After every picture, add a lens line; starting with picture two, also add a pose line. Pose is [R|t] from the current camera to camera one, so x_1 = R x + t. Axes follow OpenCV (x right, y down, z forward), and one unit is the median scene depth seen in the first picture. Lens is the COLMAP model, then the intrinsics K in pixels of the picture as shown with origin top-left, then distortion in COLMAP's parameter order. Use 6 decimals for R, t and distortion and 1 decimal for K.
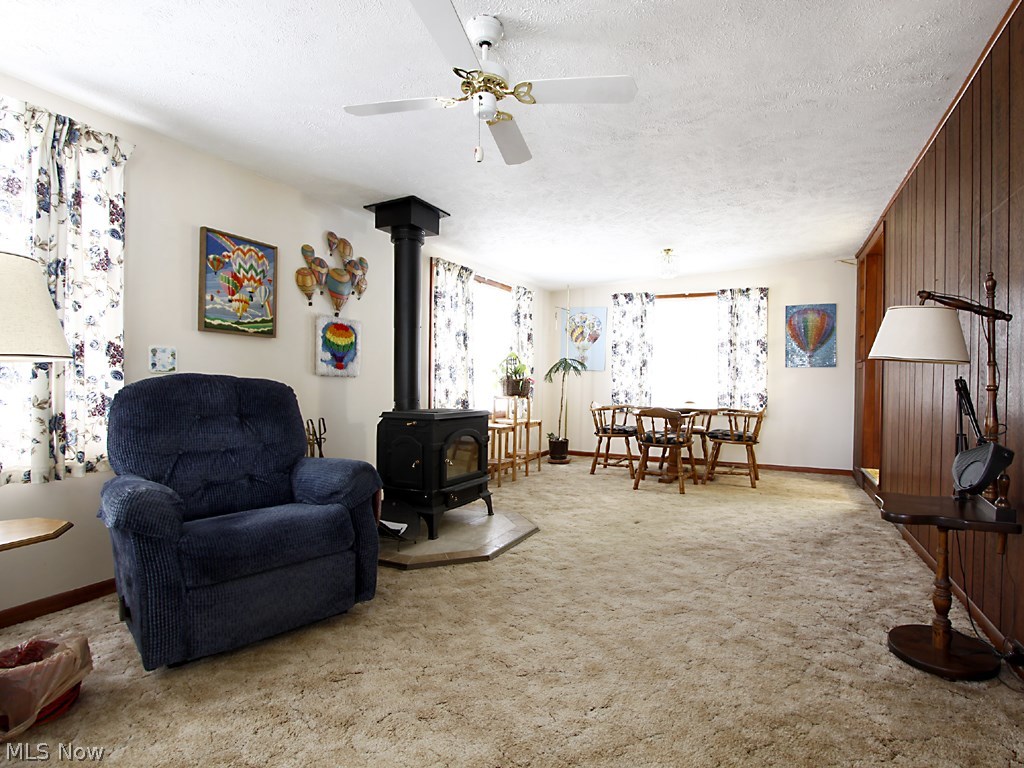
lens RADIAL K [[498.2, 0, 501.1], [0, 498.2, 381.7], [0, 0, 1]] dist [-0.021565, 0.000412]
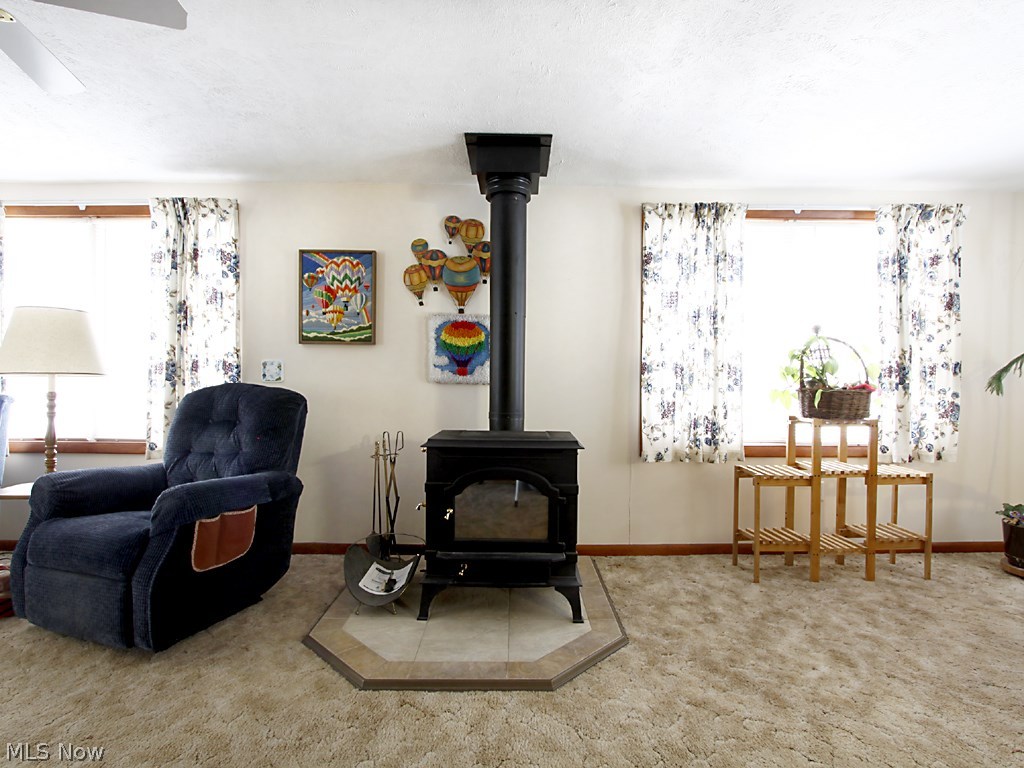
lens RADIAL K [[498.2, 0, 501.1], [0, 498.2, 381.7], [0, 0, 1]] dist [-0.021565, 0.000412]
pose [[0.490940, -0.000772, -0.871193, 0.528053], [-0.002847, 0.999993, -0.002490, -0.014928], [0.871189, 0.003703, 0.490934, 0.763438]]
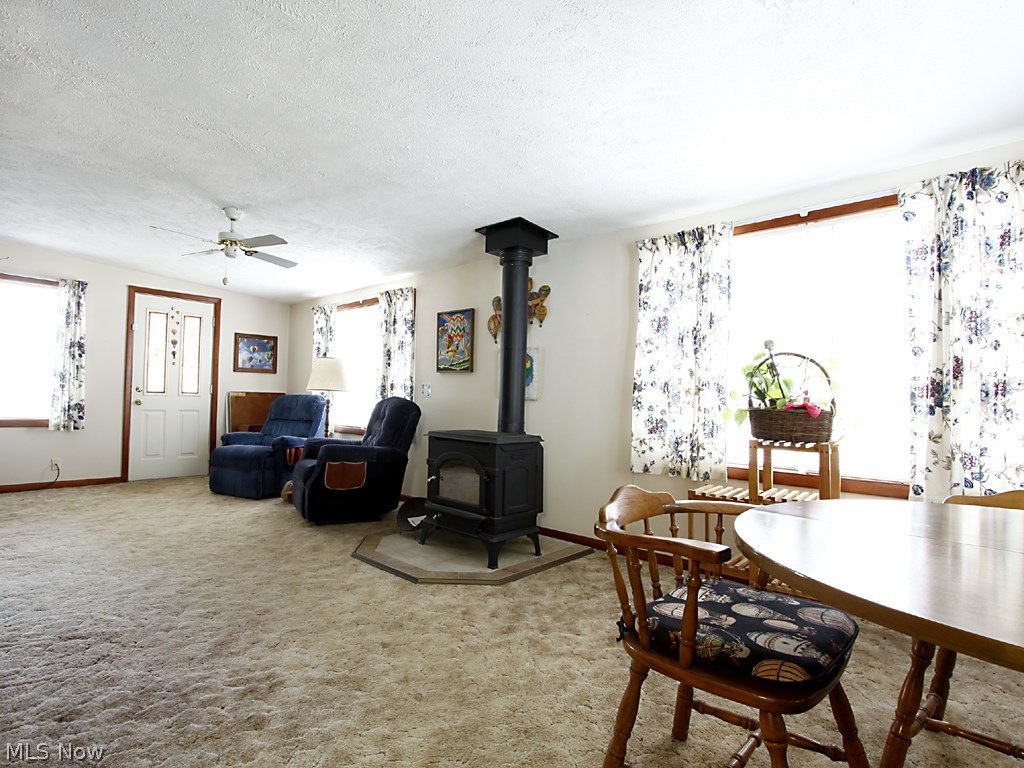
lens RADIAL K [[498.2, 0, 501.1], [0, 498.2, 381.7], [0, 0, 1]] dist [-0.021565, 0.000412]
pose [[-0.216306, -0.044902, -0.975292, 0.946726], [-0.026256, 0.998848, -0.040164, -0.005633], [0.975972, 0.016920, -0.217236, 1.441472]]
